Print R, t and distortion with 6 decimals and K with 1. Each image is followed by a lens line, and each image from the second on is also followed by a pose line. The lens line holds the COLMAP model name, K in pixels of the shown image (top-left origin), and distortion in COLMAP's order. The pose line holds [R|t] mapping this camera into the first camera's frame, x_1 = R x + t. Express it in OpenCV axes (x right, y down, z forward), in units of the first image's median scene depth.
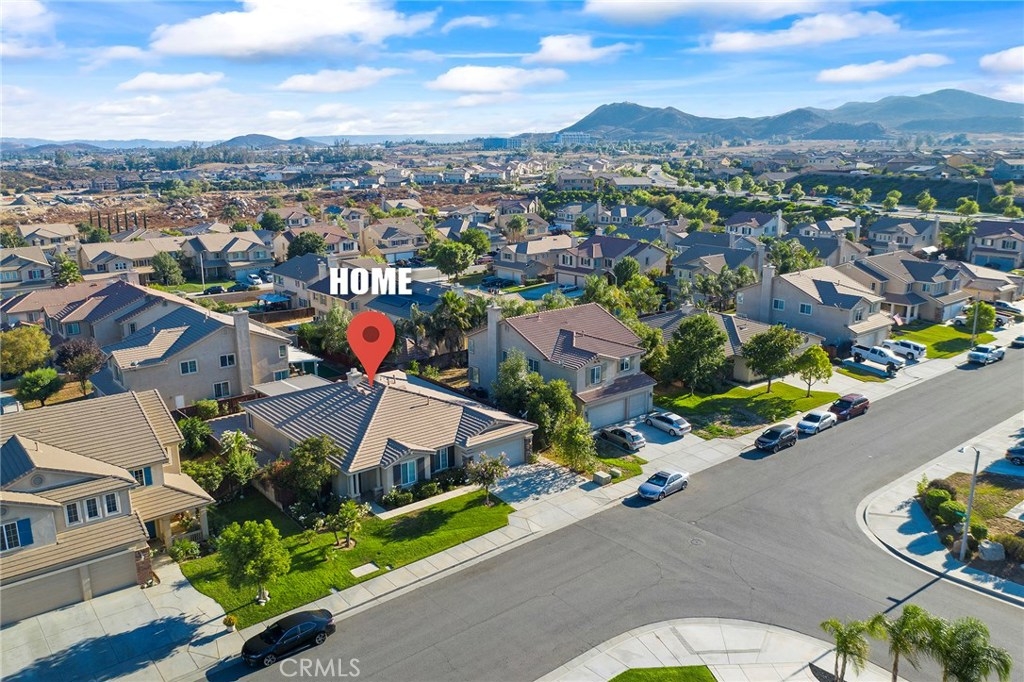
lens RADIAL K [[805.5, 0, 512.0], [0, 805.5, 341.0], [0, 0, 1]] dist [0.003277, 0.003331]
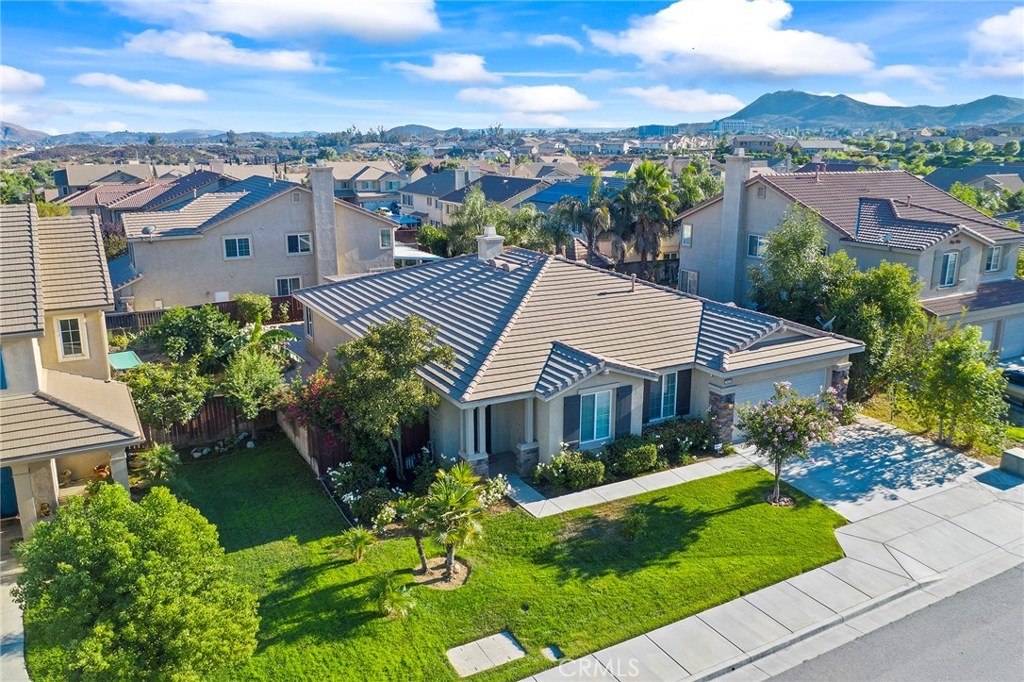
lens RADIAL K [[793.9, 0, 531.8], [0, 793.9, 345.1], [0, 0, 1]] dist [-0.014839, 0.006863]
pose [[0.987335, 0.052759, -0.149623, -0.098411], [-0.051461, 0.998596, 0.012534, 0.118283], [0.150074, -0.004675, 0.988664, 0.551184]]
